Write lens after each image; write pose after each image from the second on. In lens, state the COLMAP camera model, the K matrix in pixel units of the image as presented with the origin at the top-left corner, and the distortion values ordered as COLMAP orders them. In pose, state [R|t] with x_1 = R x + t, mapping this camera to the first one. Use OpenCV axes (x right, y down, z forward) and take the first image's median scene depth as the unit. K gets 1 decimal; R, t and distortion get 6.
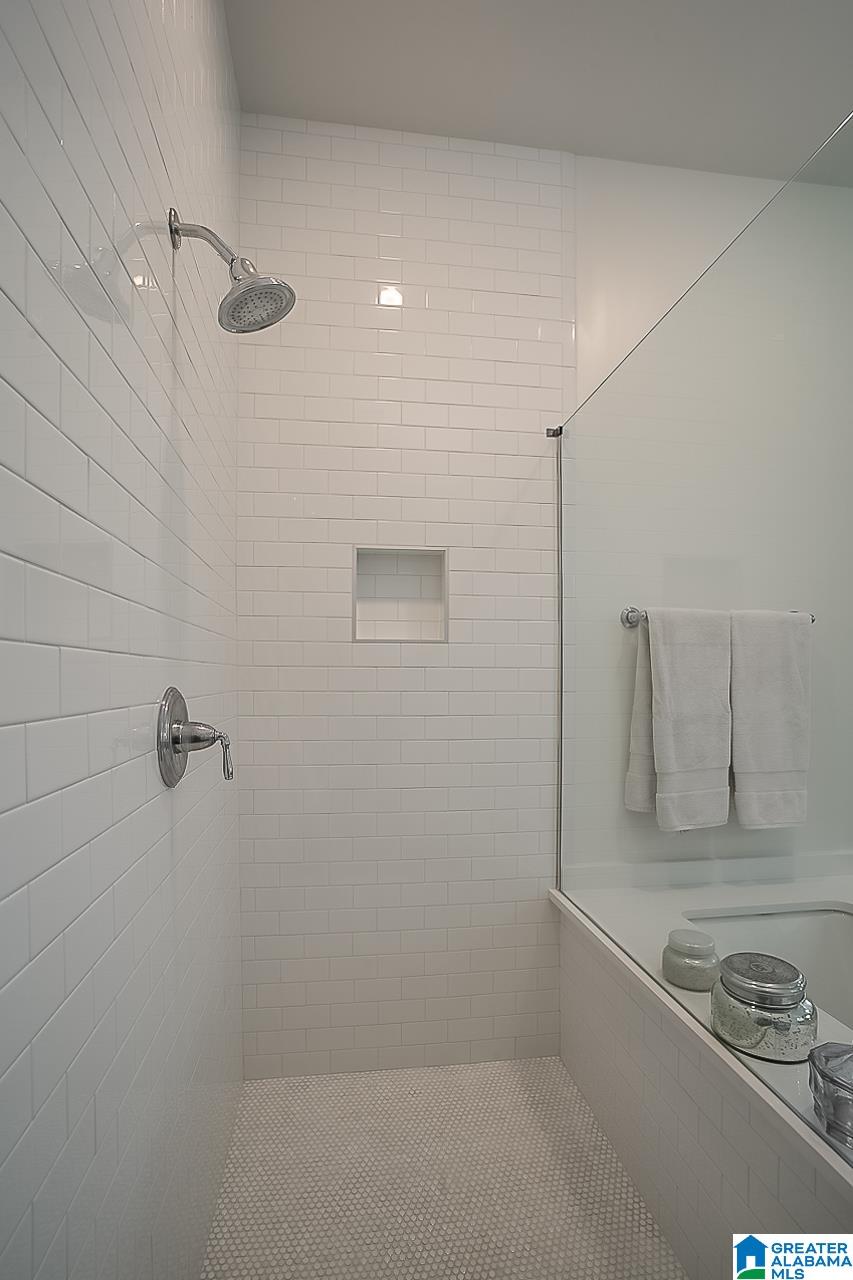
lens RADIAL K [[636.0, 0, 426.5], [0, 636.0, 640.0], [0, 0, 1]] dist [-0.022001, 0.000475]
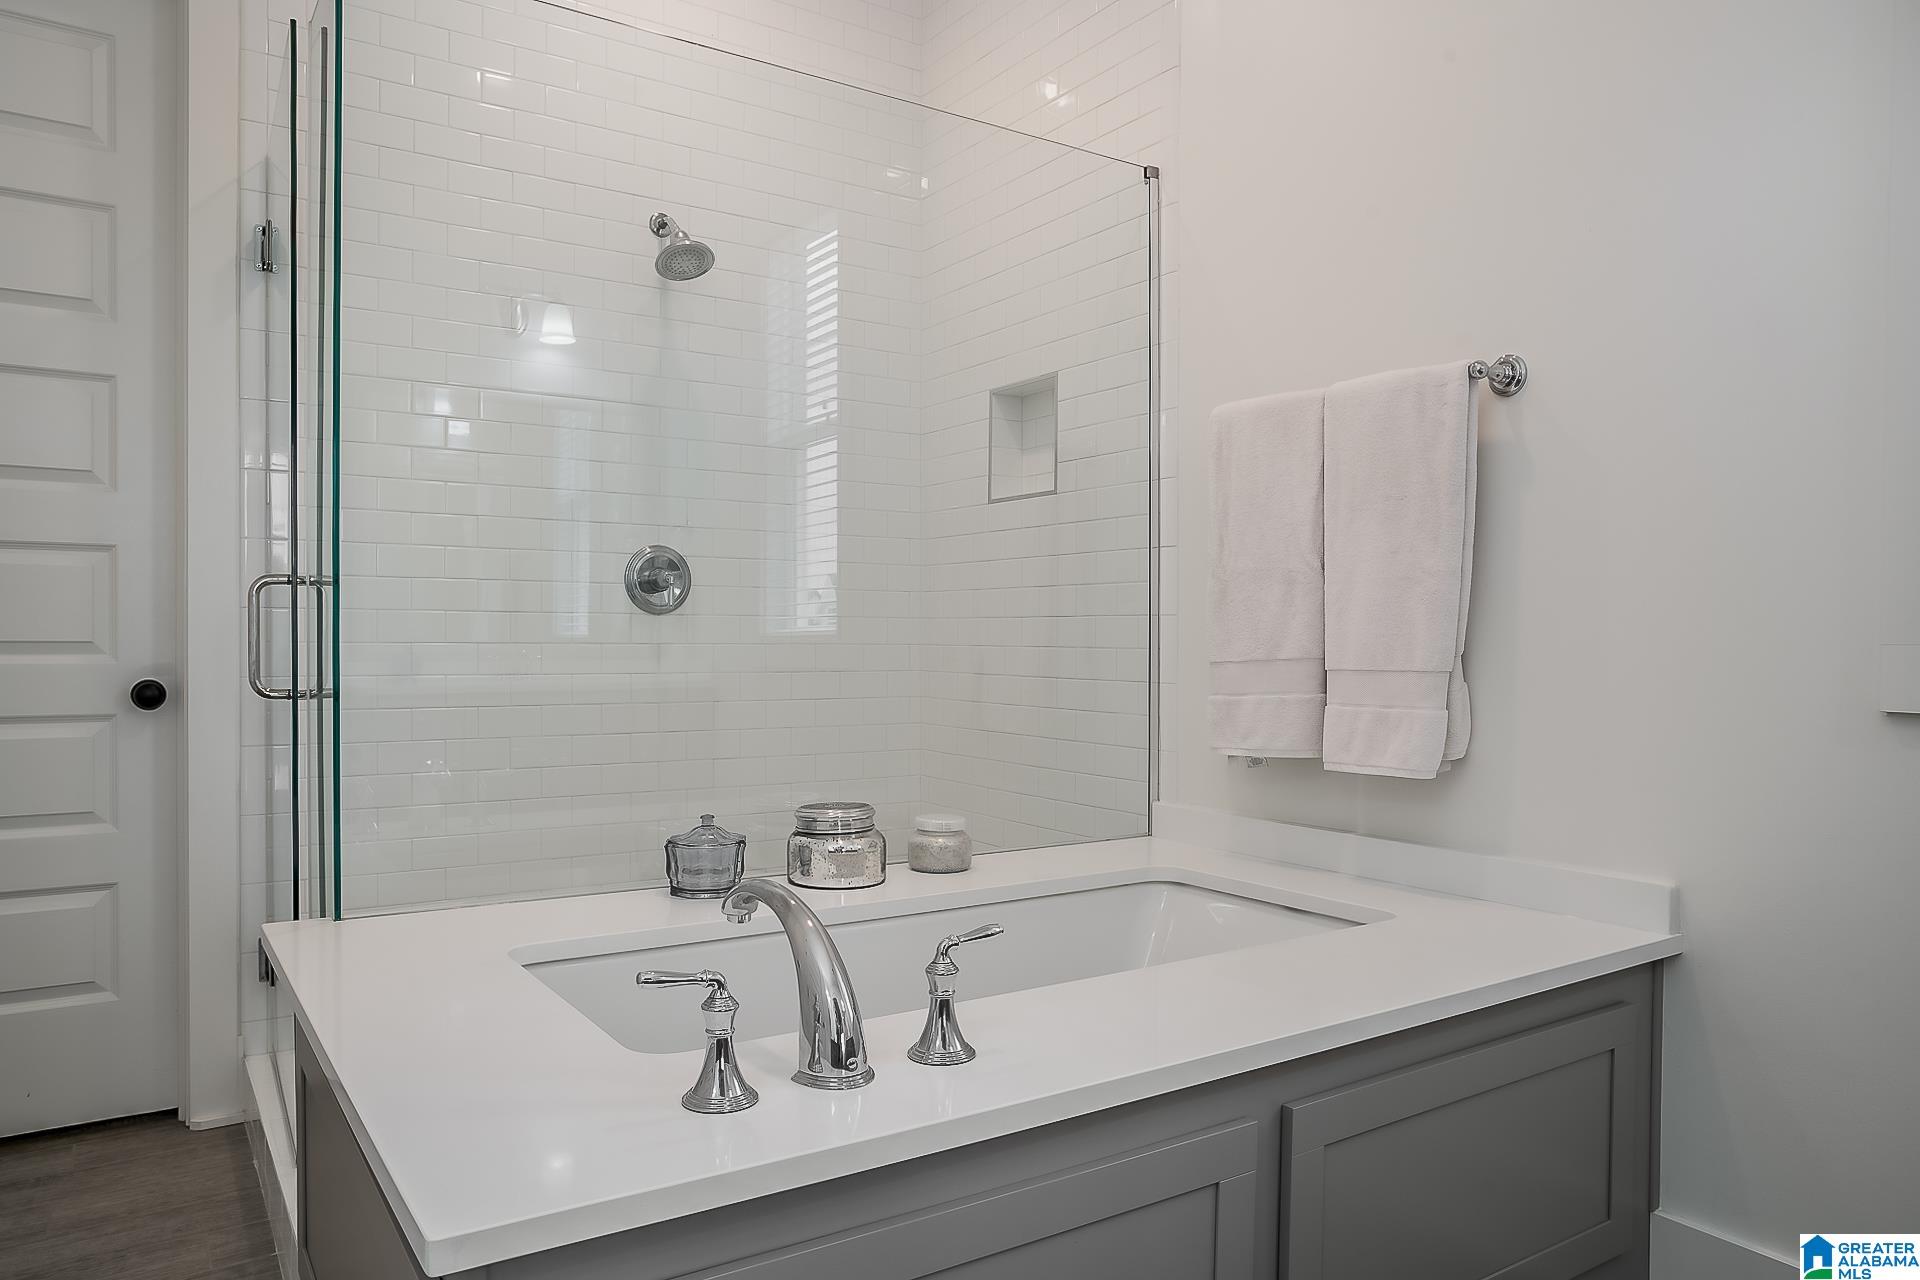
lens RADIAL K [[1274.2, 0, 960.0], [0, 1274.2, 640.0], [0, 0, 1]] dist [-0.002128, -0.000159]
pose [[0.425993, 0.005930, -0.904707, 1.400281], [0.034101, 0.999163, 0.022606, 0.145552], [0.904084, -0.040481, 0.425434, 0.217242]]
